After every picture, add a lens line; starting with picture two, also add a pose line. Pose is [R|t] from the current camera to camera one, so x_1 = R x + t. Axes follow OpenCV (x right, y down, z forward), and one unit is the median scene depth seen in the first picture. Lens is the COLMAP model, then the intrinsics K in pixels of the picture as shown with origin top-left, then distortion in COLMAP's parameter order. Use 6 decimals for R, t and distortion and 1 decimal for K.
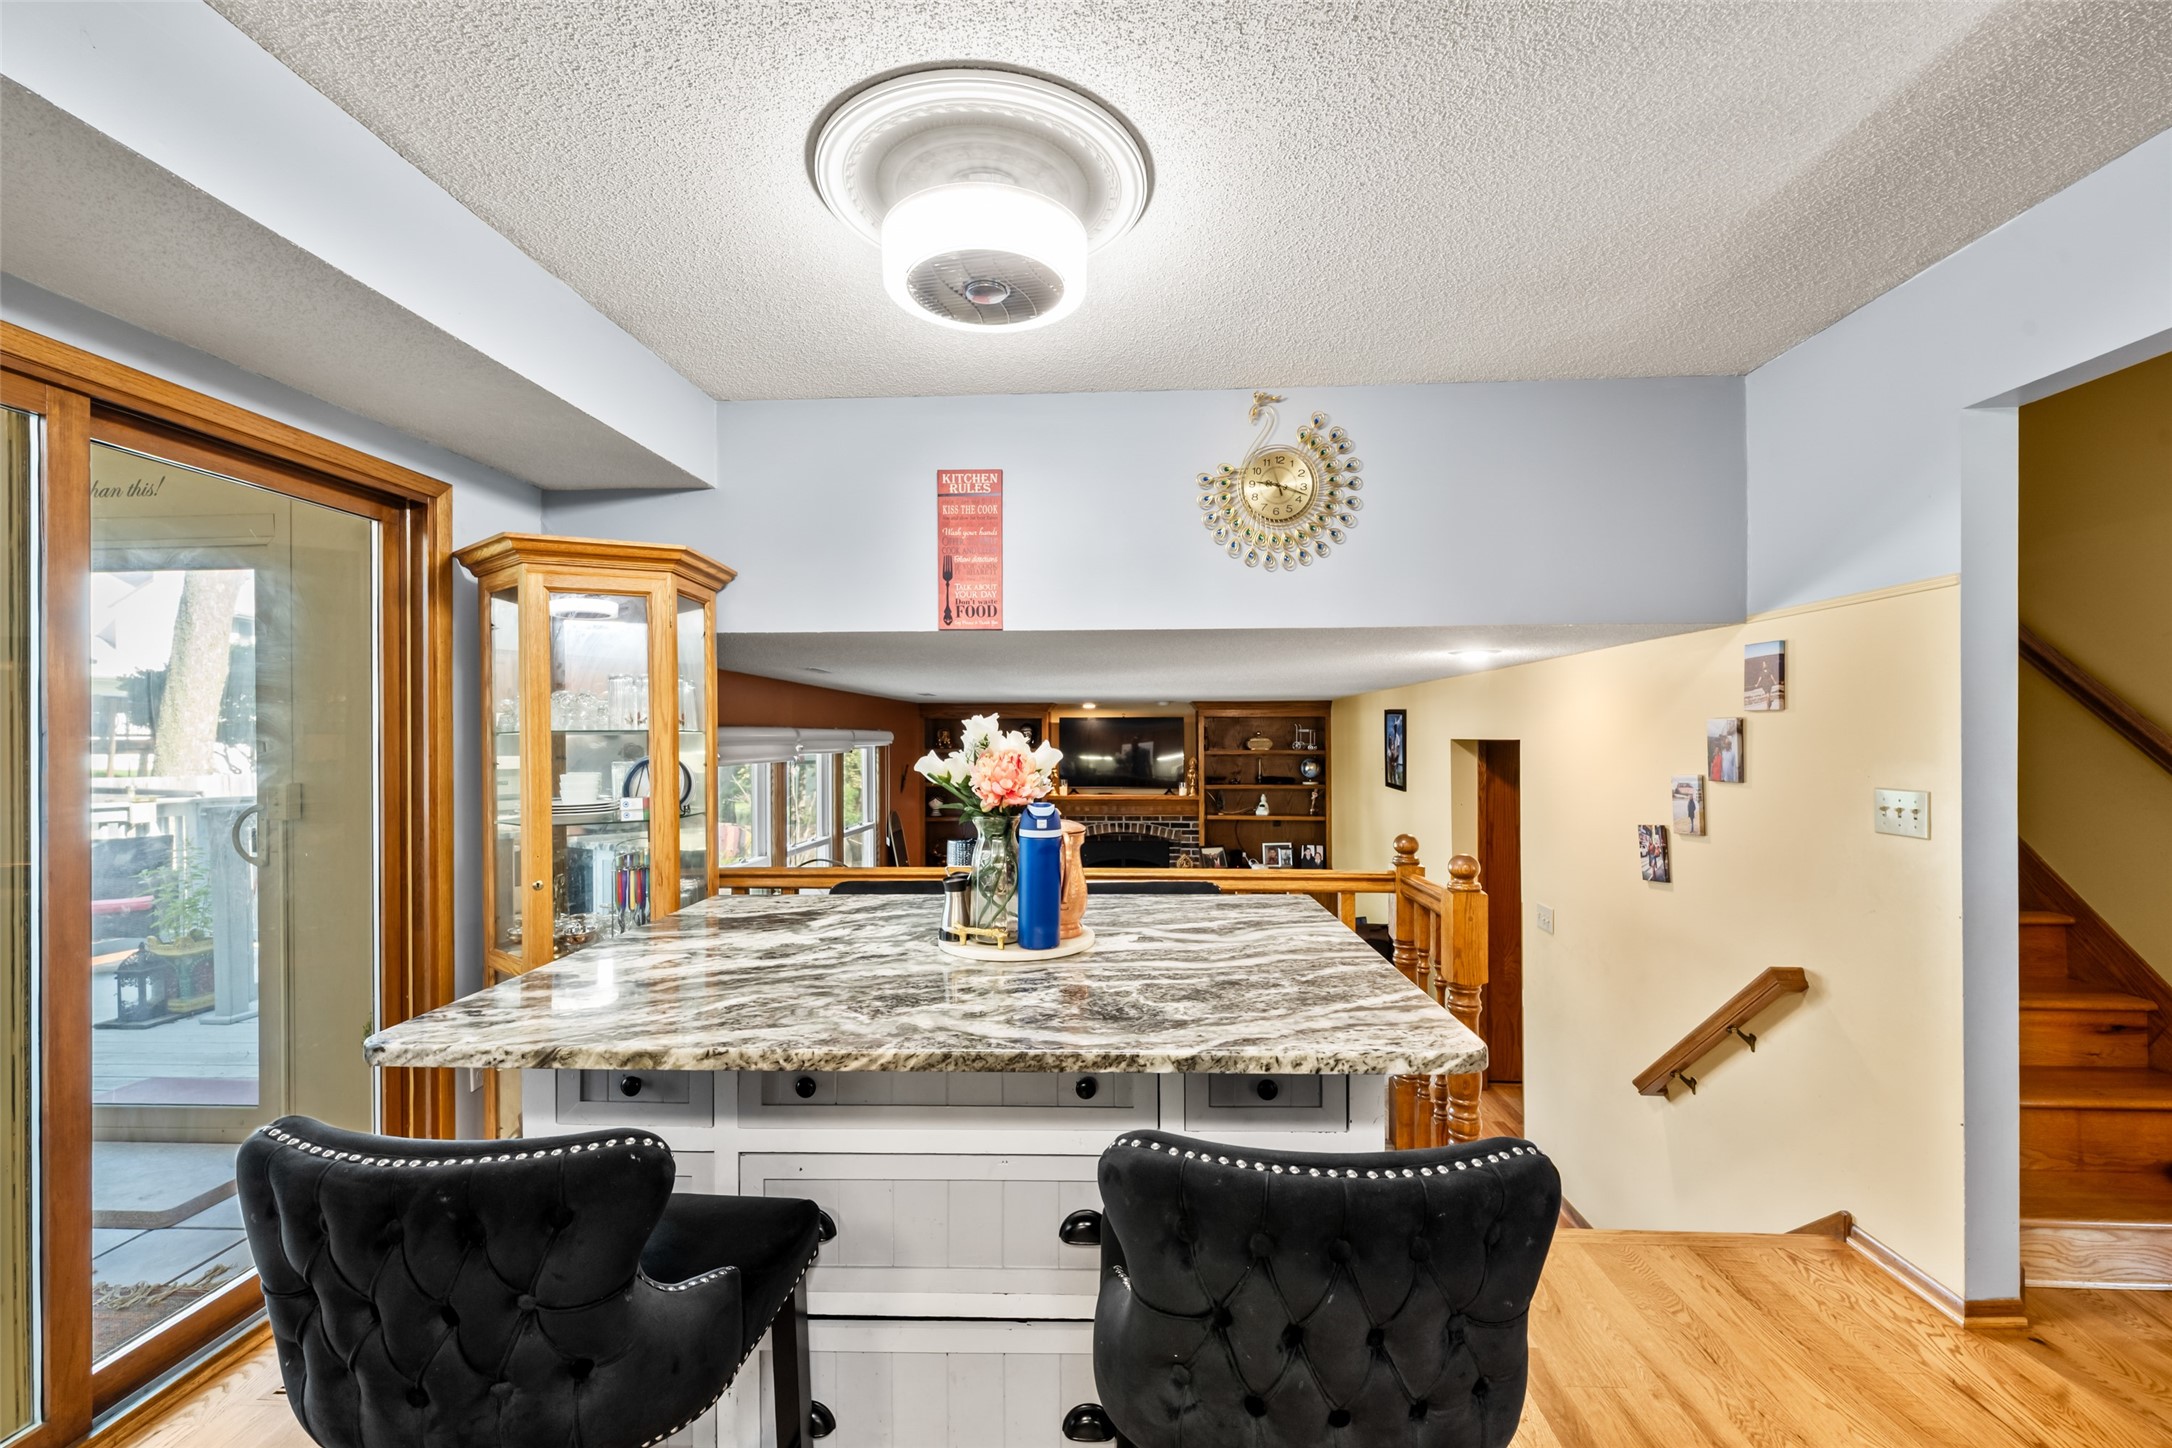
lens RADIAL K [[927.2, 0, 1100.8], [0, 927.2, 727.0], [0, 0, 1]] dist [-0.000933, -0.000691]
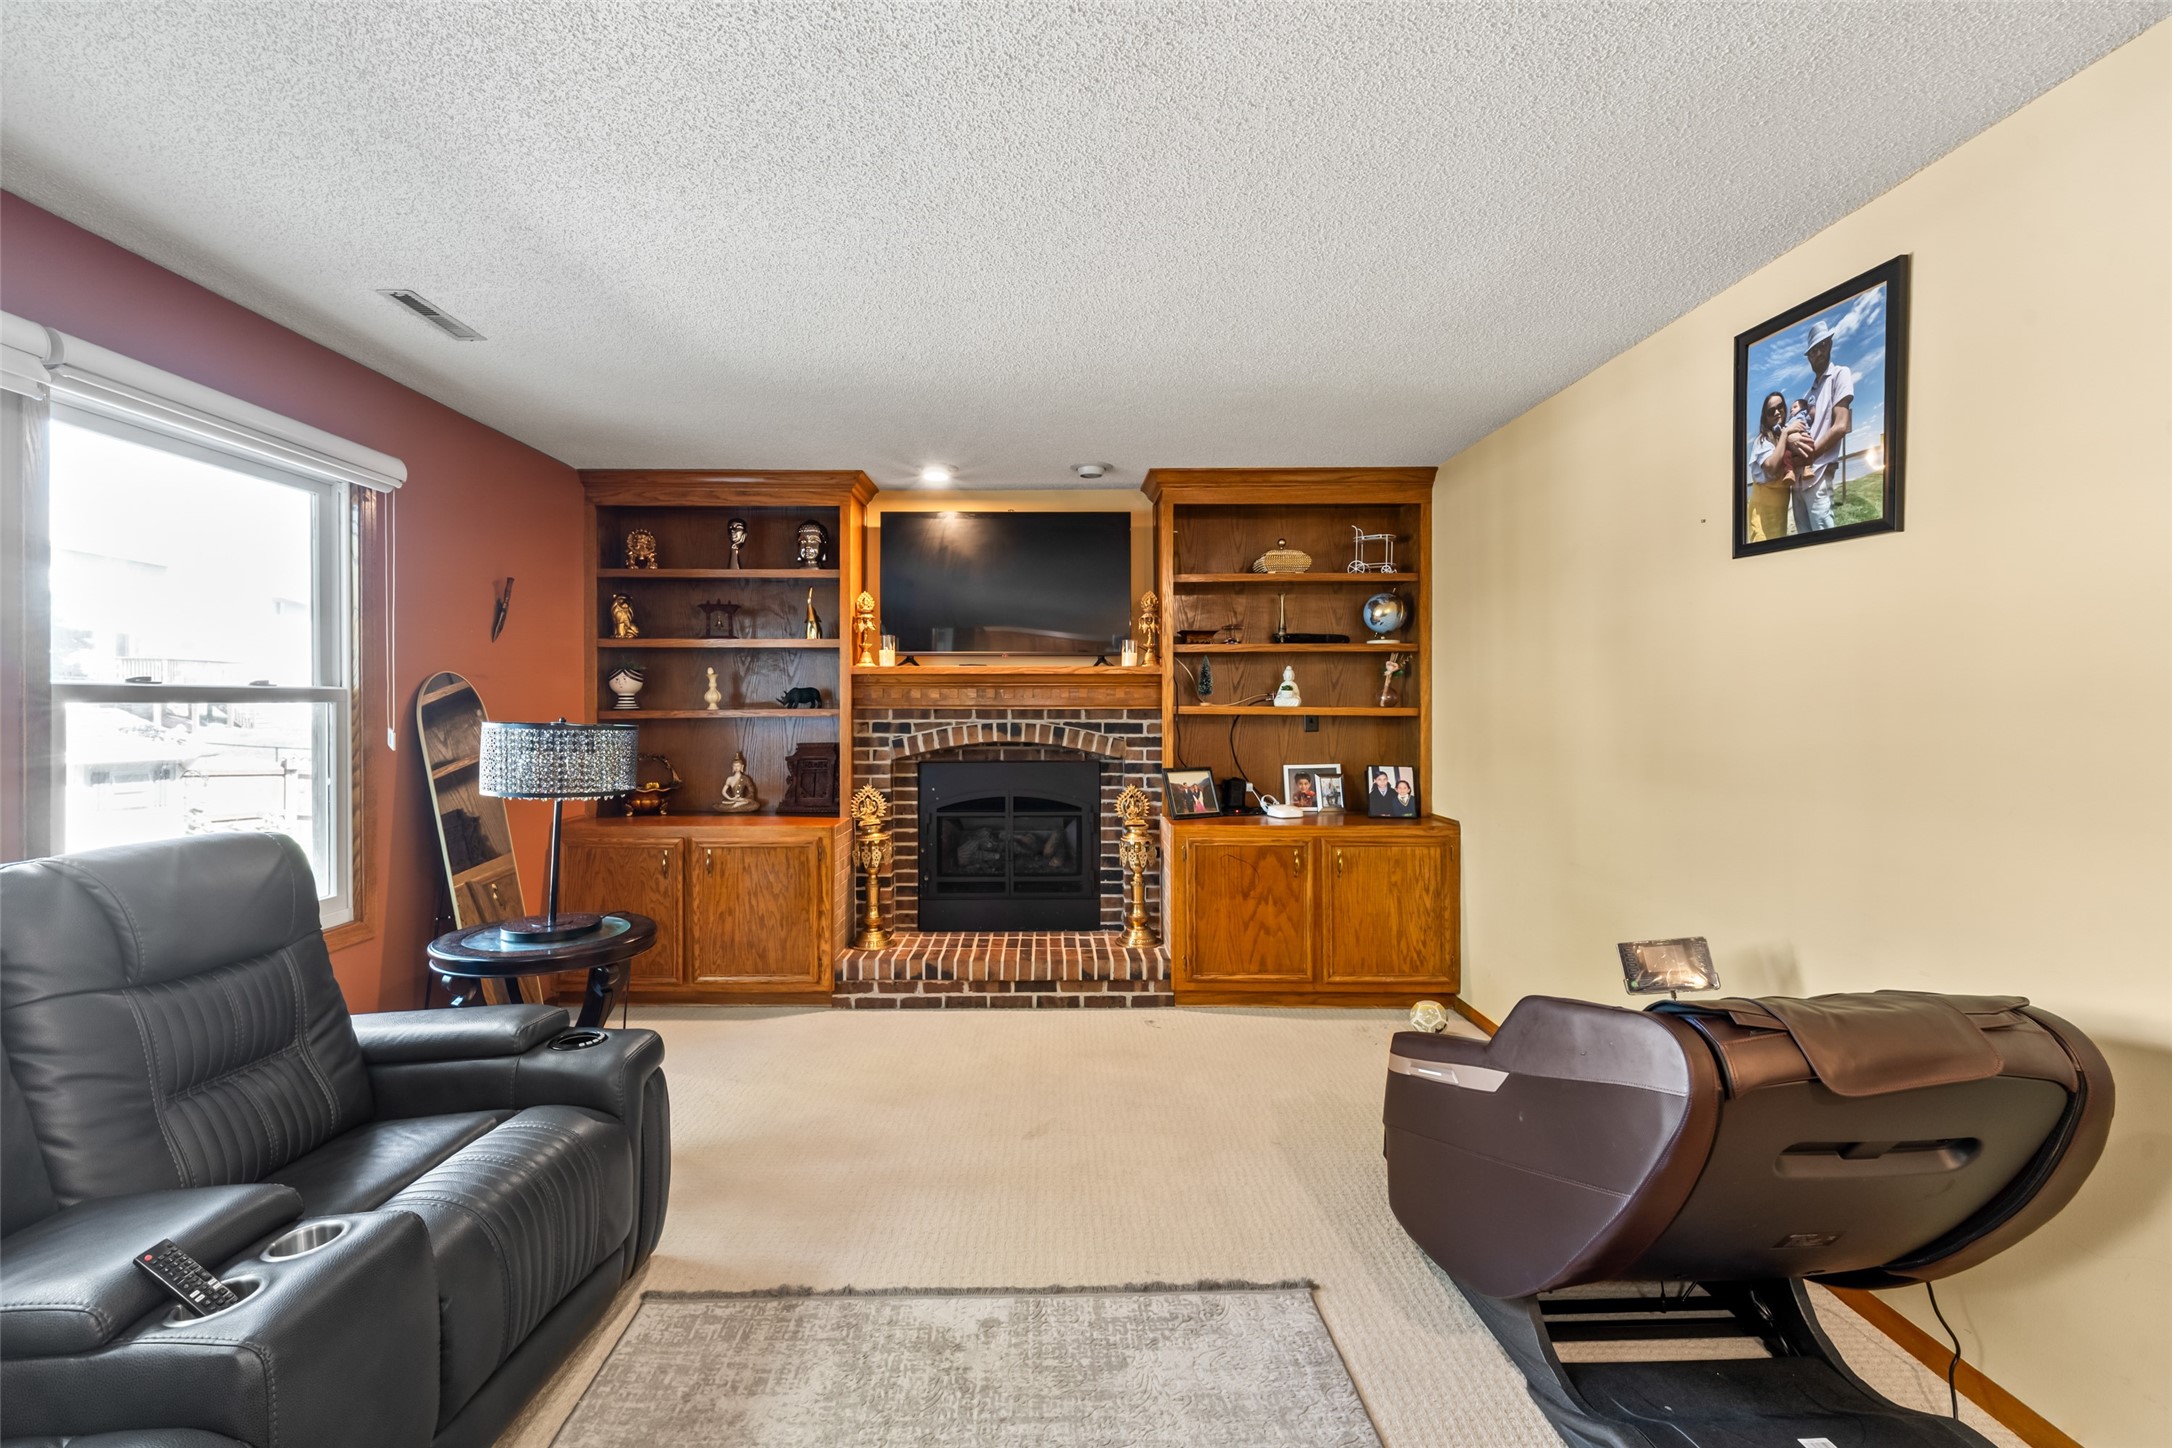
lens RADIAL K [[906.5, 0, 1081.2], [0, 906.5, 706.0], [0, 0, 1]] dist [0.026158, -0.017659]
pose [[0.998722, 0.001922, 0.050497, 0.038864], [-0.002476, 0.999937, 0.010916, 0.089608], [-0.050473, -0.011027, 0.998665, 0.519308]]
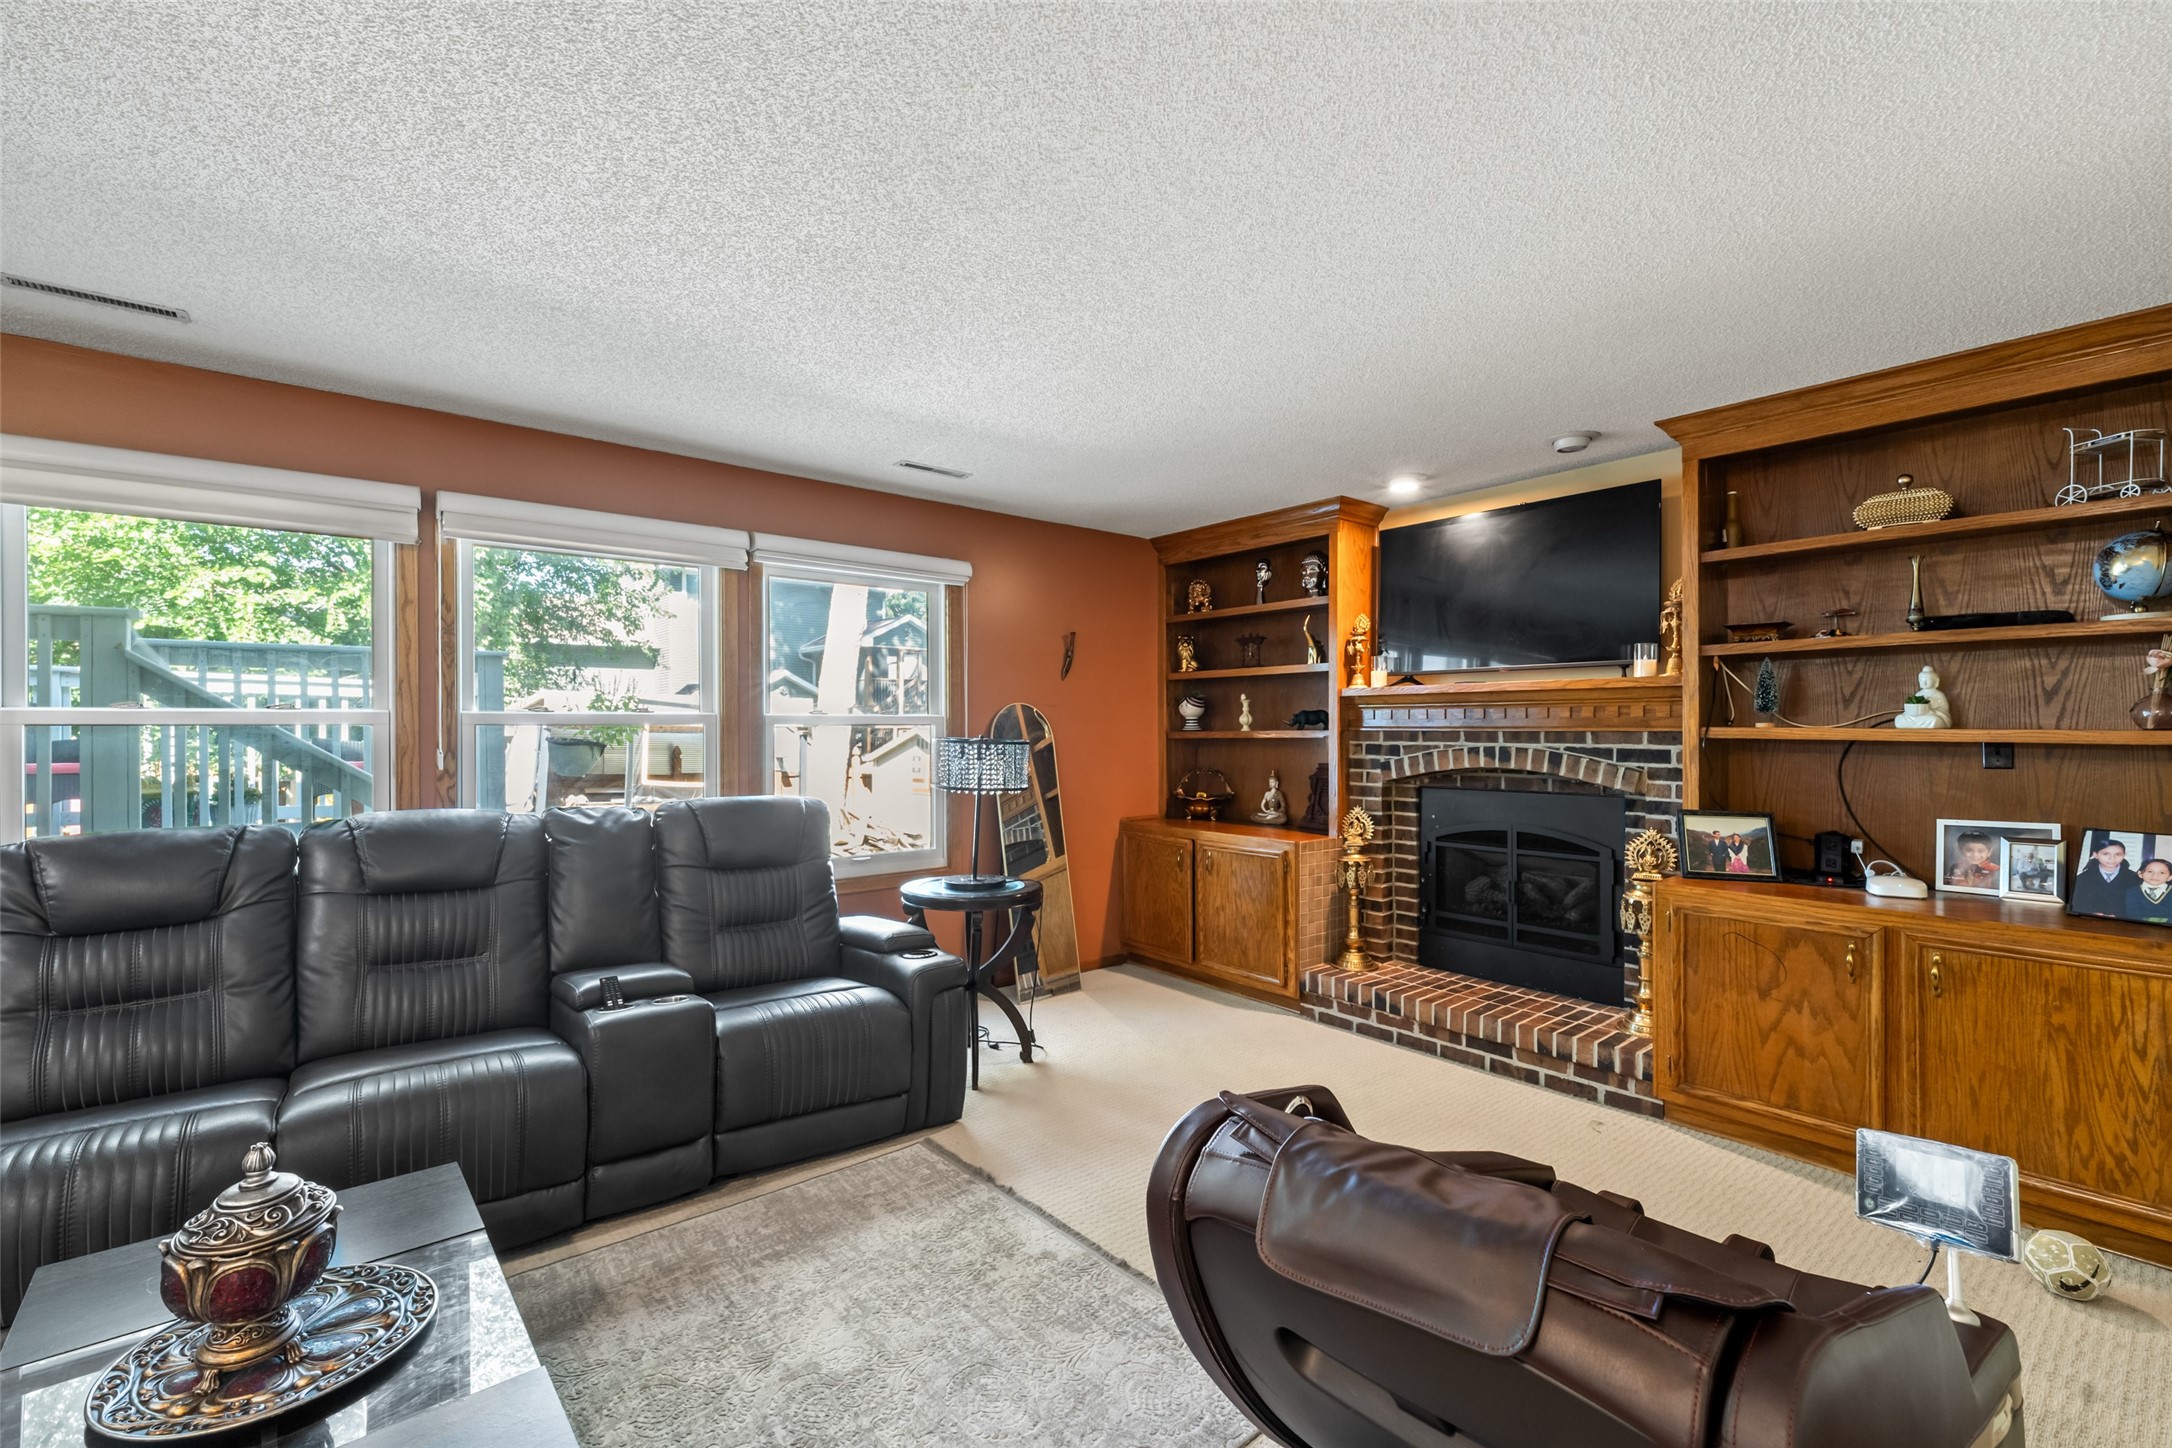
lens RADIAL K [[927.2, 0, 1100.8], [0, 927.2, 727.0], [0, 0, 1]] dist [-0.000933, -0.000691]
pose [[0.682381, 0.000998, -0.730996, 0.216823], [0.005074, 0.999969, 0.006101, 0.091105], [0.730979, -0.007872, 0.682355, 0.570102]]
